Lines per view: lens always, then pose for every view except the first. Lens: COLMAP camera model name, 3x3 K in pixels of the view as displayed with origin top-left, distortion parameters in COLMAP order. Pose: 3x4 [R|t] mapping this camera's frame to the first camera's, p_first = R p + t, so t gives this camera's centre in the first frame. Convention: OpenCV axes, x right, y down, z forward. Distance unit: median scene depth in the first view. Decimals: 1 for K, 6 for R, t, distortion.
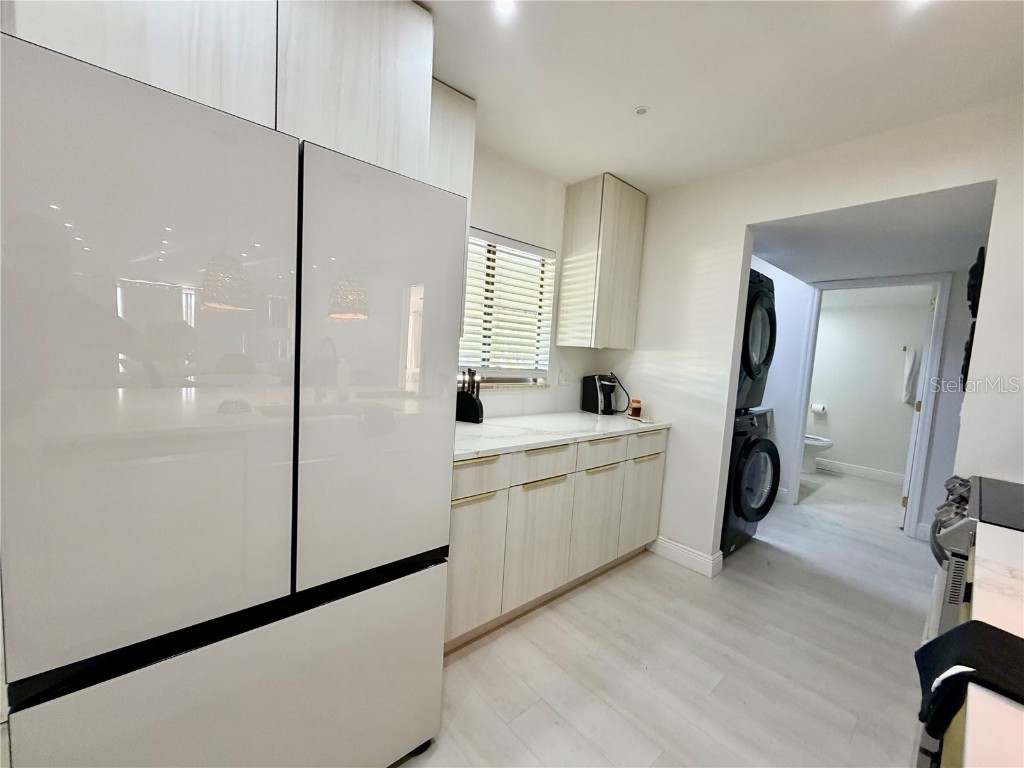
lens RADIAL K [[404.9, 0, 508.6], [0, 404.9, 382.8], [0, 0, 1]] dist [-0.001929, -0.000765]
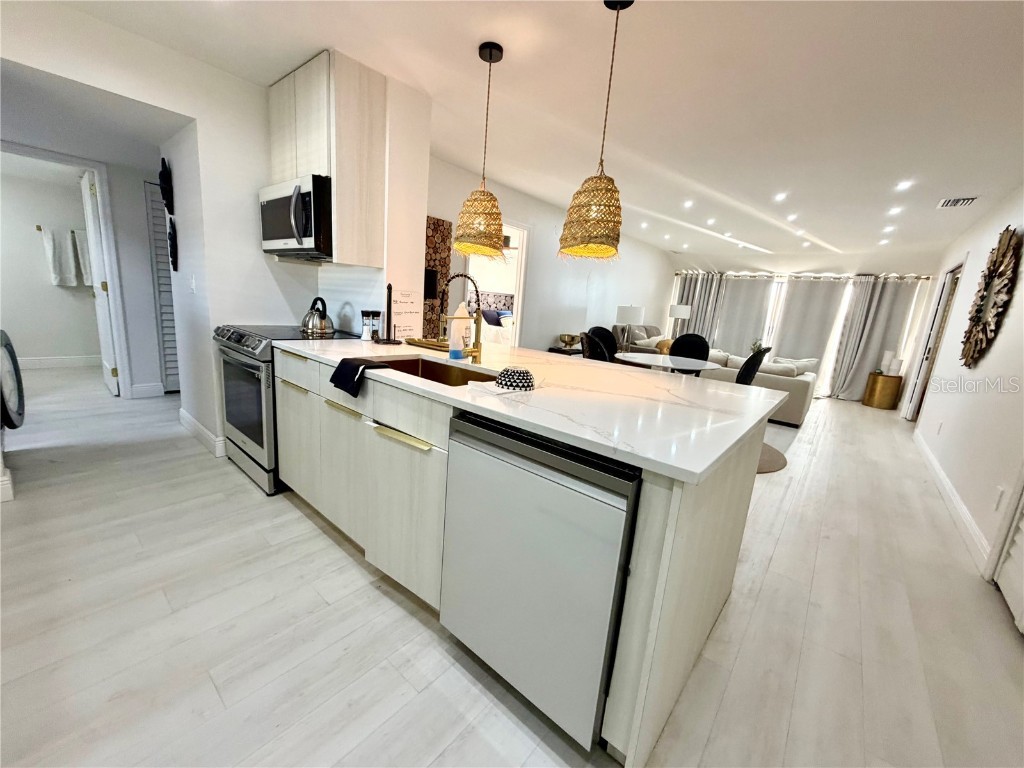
lens RADIAL K [[404.9, 0, 509.0], [0, 404.9, 384.3], [0, 0, 1]] dist [-0.001929, -0.000765]
pose [[-0.158203, -0.265847, 0.950945, -0.371532], [-0.010156, 0.963461, 0.267657, 0.010993], [-0.987354, 0.032687, -0.155122, 0.088748]]
